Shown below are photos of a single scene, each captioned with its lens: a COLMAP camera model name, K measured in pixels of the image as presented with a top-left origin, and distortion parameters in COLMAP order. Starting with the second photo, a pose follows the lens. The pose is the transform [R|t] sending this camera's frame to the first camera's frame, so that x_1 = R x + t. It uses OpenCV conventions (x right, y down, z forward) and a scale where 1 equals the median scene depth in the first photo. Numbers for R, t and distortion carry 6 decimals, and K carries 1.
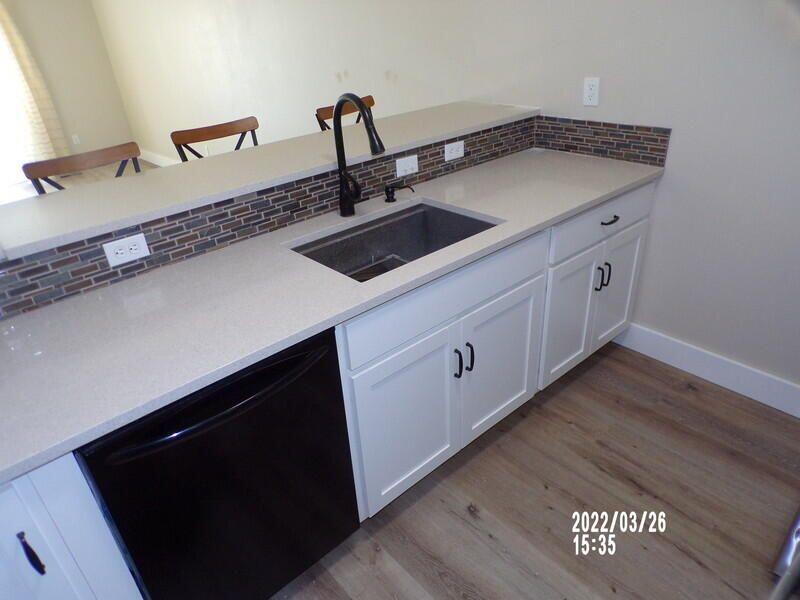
lens RADIAL K [[538.6, 0, 394.7], [0, 538.6, 312.7], [0, 0, 1]] dist [-0.048502, 0.067644]
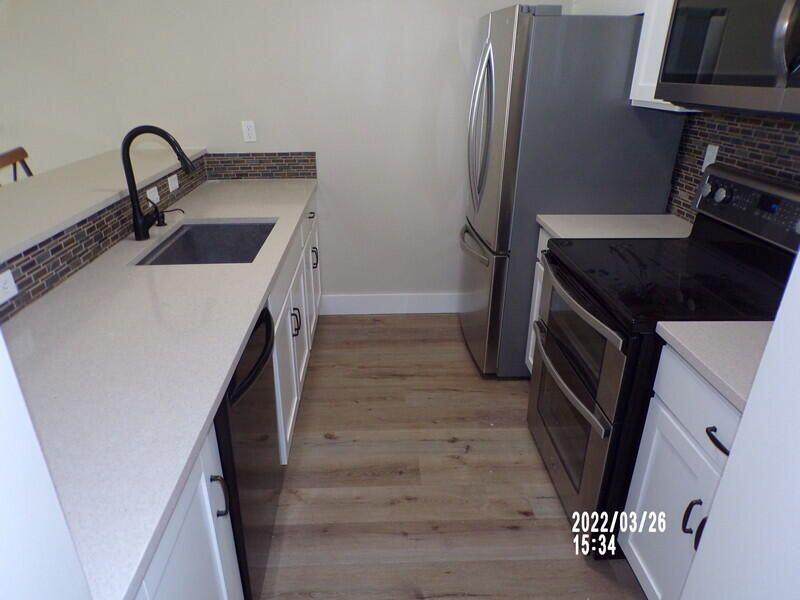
lens RADIAL K [[538.6, 0, 394.7], [0, 538.6, 312.7], [0, 0, 1]] dist [-0.048502, 0.067644]
pose [[0.622322, -0.268646, 0.735217, -0.555586], [0.353367, 0.934525, 0.042366, 0.083405], [-0.698460, 0.233437, 0.676506, -0.043753]]
